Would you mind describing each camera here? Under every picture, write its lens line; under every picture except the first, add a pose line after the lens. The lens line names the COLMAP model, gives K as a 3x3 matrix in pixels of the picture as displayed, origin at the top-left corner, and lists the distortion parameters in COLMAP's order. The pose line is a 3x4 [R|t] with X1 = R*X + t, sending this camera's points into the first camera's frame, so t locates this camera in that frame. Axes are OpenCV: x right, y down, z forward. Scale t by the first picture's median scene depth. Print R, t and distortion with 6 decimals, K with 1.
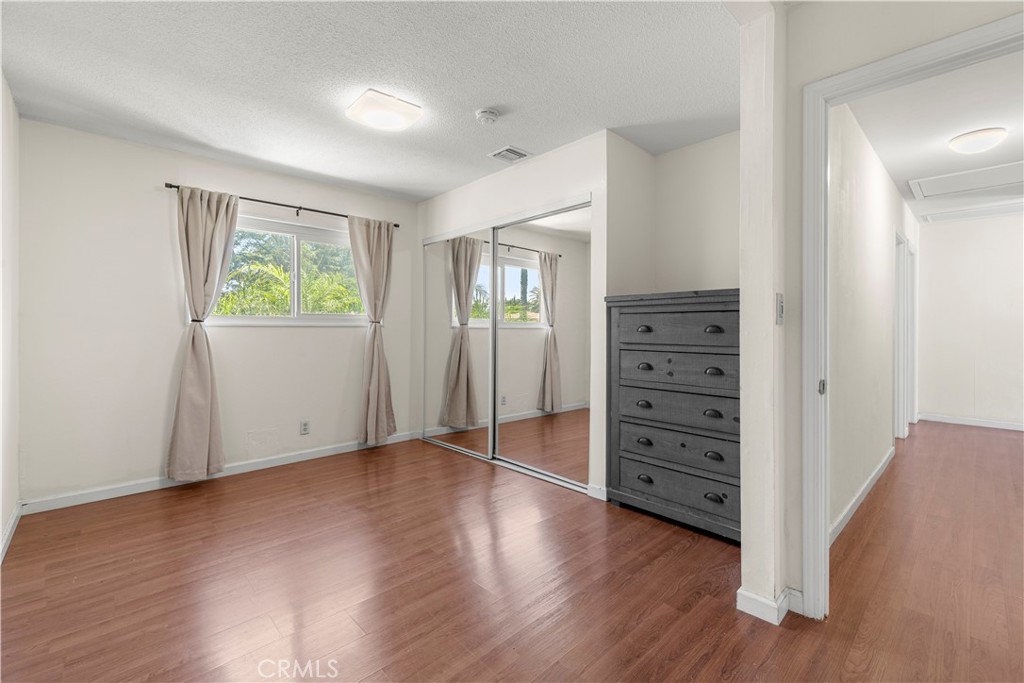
lens RADIAL K [[434.8, 0, 512.9], [0, 434.8, 337.2], [0, 0, 1]] dist [0.001127, -0.000046]
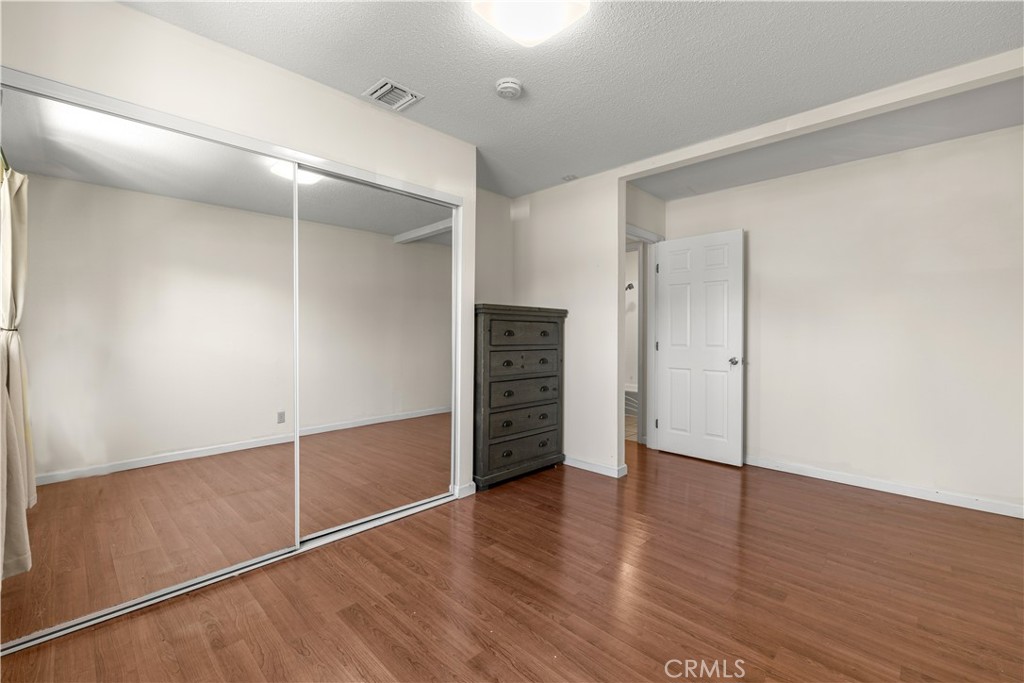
lens RADIAL K [[434.8, 0, 512.9], [0, 434.8, 337.2], [0, 0, 1]] dist [0.001127, -0.000046]
pose [[-0.041463, -0.008052, 0.999108, -0.945558], [0.009213, 0.999922, 0.008441, -0.018042], [-0.999098, 0.009555, -0.041386, 1.041691]]
